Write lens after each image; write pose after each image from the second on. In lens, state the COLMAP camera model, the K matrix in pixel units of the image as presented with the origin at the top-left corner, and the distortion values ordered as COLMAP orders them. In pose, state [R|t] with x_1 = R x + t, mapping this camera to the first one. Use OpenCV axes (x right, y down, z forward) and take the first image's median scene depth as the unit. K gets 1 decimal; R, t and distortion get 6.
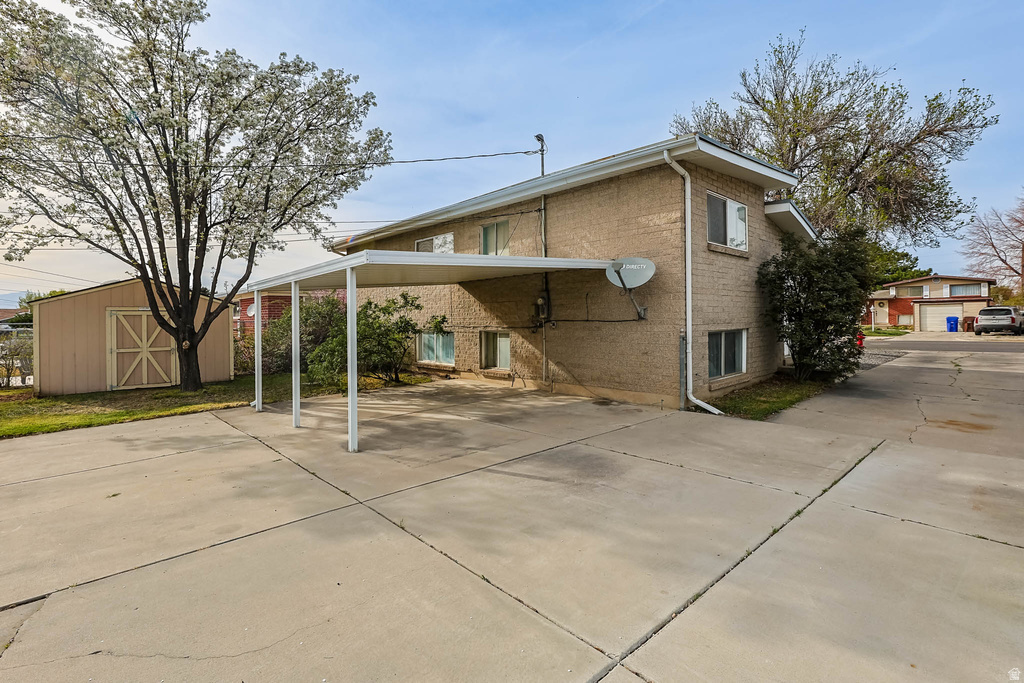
lens RADIAL K [[436.6, 0, 515.6], [0, 436.6, 329.7], [0, 0, 1]] dist [-0.002204, 0.000025]
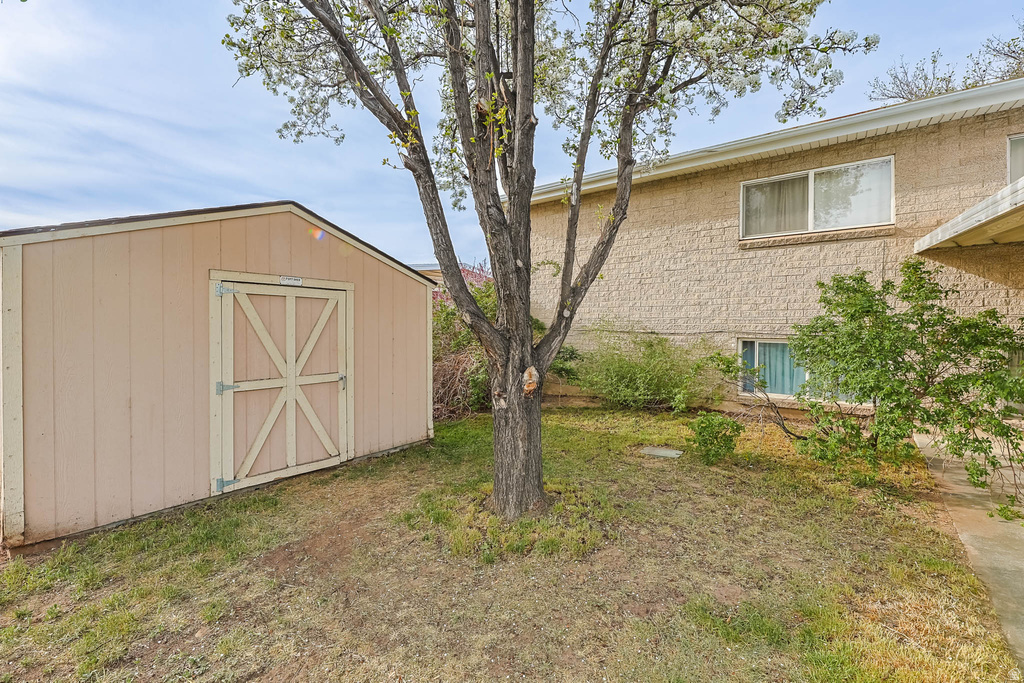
lens RADIAL K [[436.6, 0, 515.6], [0, 436.6, 329.7], [0, 0, 1]] dist [-0.002204, 0.000025]
pose [[0.989163, 0.012510, 0.146285, -0.708611], [-0.009974, 0.999787, -0.018055, 0.002513], [-0.146480, 0.016400, 0.989078, 0.574123]]
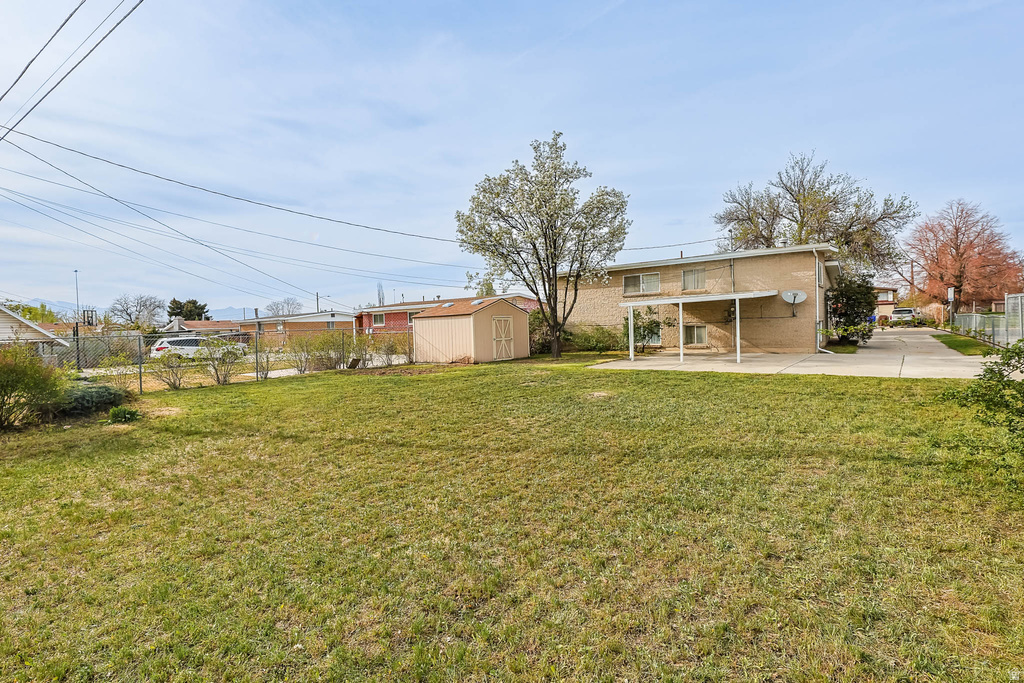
lens RADIAL K [[418.1, 0, 528.0], [0, 418.1, 343.0], [0, 0, 1]] dist [-0.000394, 0.000030]
pose [[0.991678, -0.022531, 0.126758, -0.973675], [0.020070, 0.999585, 0.020660, 0.029661], [-0.127171, -0.017944, 0.991719, -0.716836]]
